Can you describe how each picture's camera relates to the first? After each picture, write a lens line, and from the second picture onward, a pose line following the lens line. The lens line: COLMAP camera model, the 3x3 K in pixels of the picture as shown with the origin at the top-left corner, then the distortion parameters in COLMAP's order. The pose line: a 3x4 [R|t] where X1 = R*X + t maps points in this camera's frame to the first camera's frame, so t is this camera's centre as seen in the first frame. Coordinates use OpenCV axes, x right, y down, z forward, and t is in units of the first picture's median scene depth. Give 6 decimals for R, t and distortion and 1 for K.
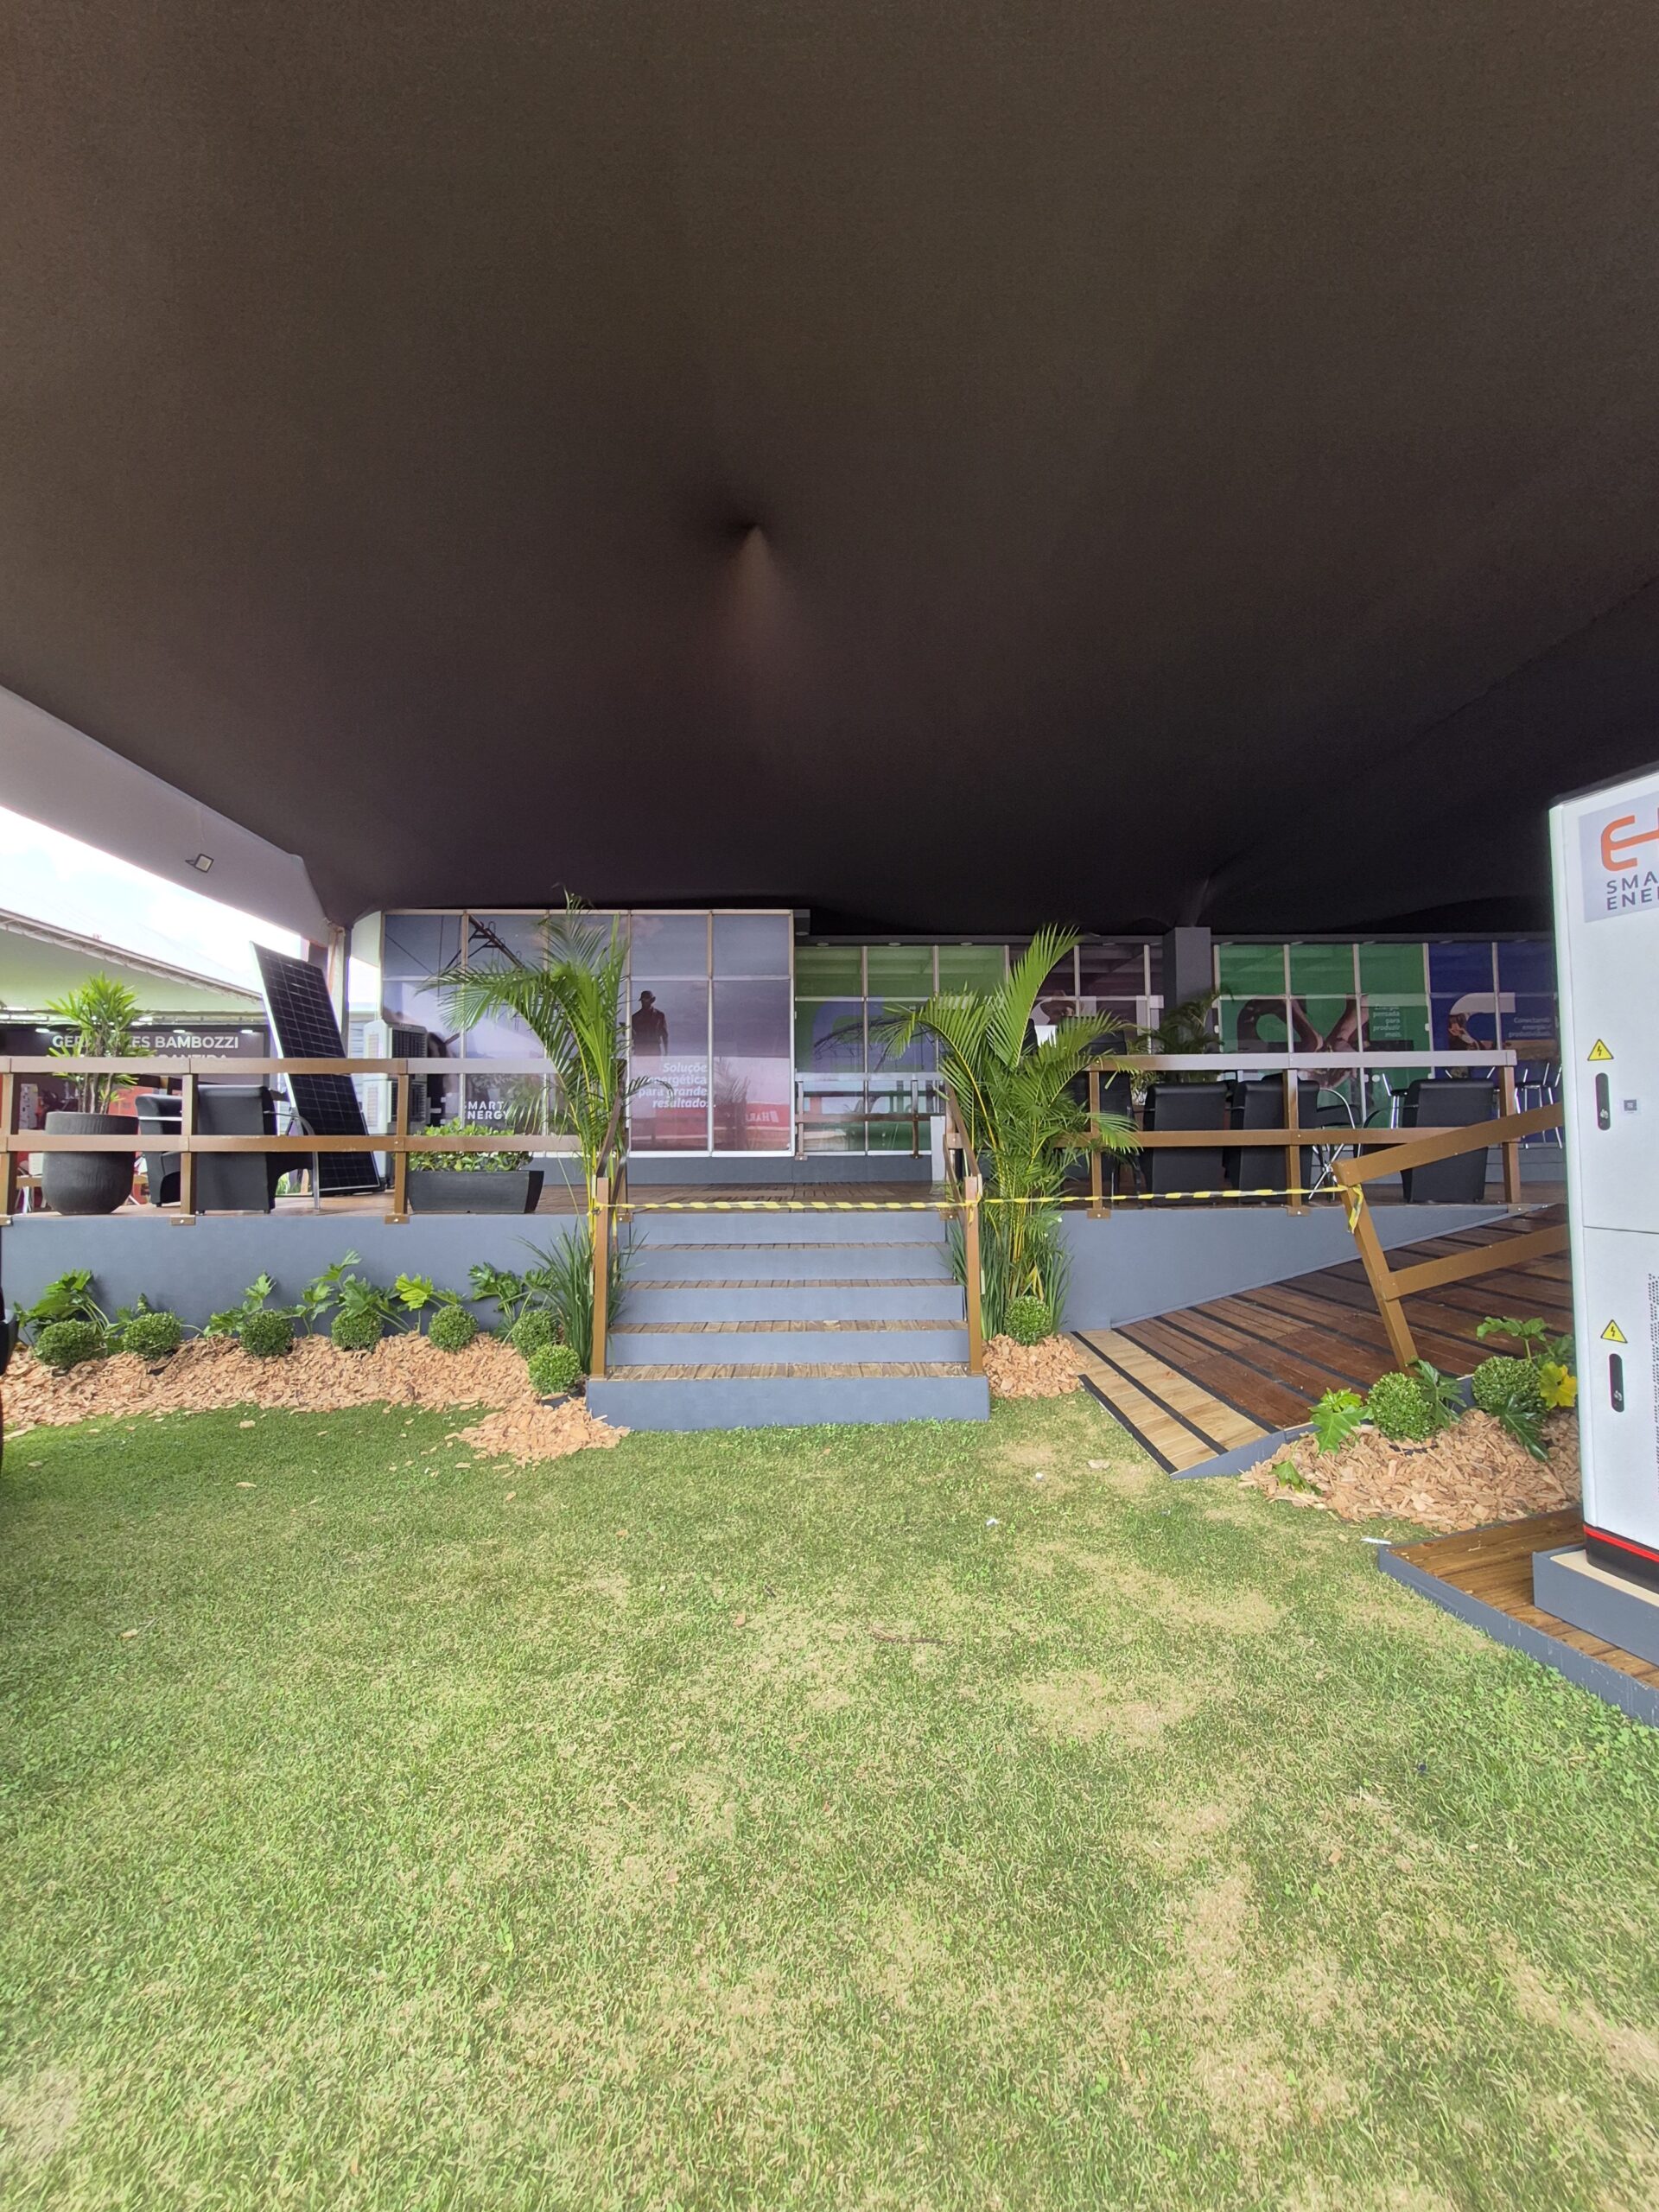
lens RADIAL K [[873.5, 0, 834.5], [0, 873.5, 1105.9], [0, 0, 1]] dist [0.003514, -0.001081]
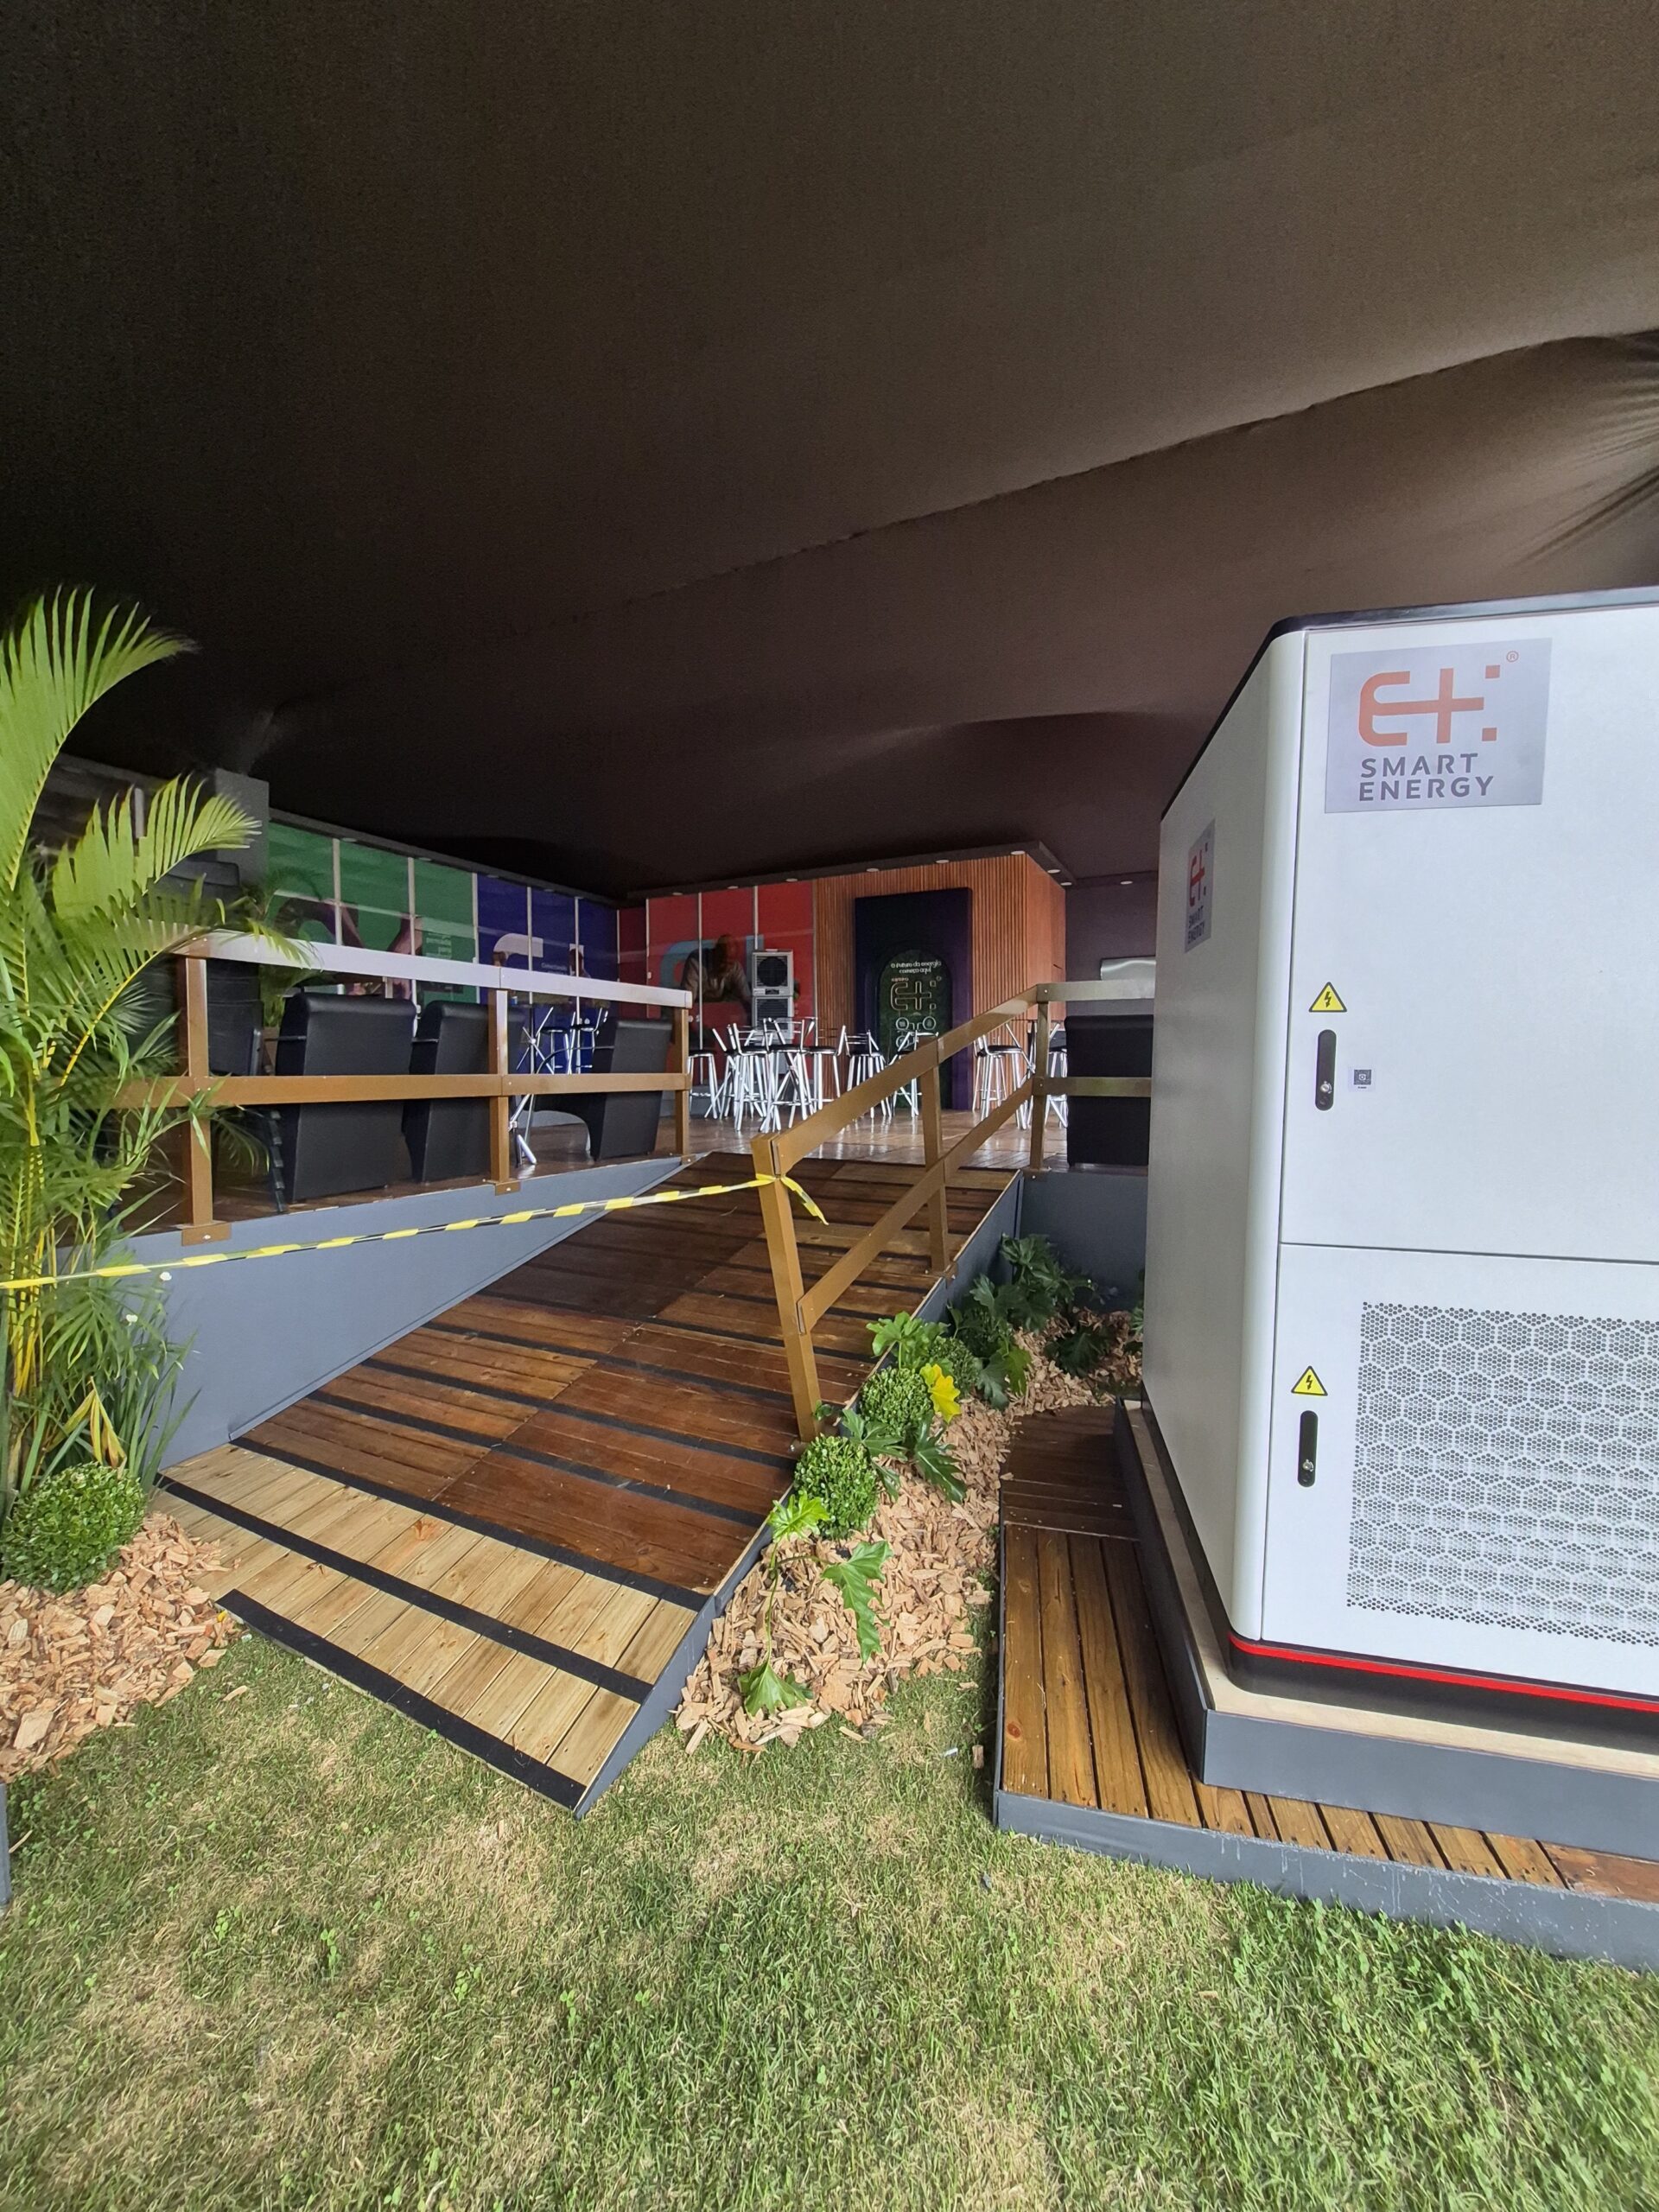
lens RADIAL K [[873.5, 0, 826.5], [0, 873.5, 1101.6], [0, 0, 1]] dist [0.003514, -0.001081]
pose [[0.477077, -0.018404, 0.878669, 0.025903], [-0.047730, 0.997763, 0.046813, 0.003261], [-0.877564, -0.064272, 0.475131, 0.505129]]
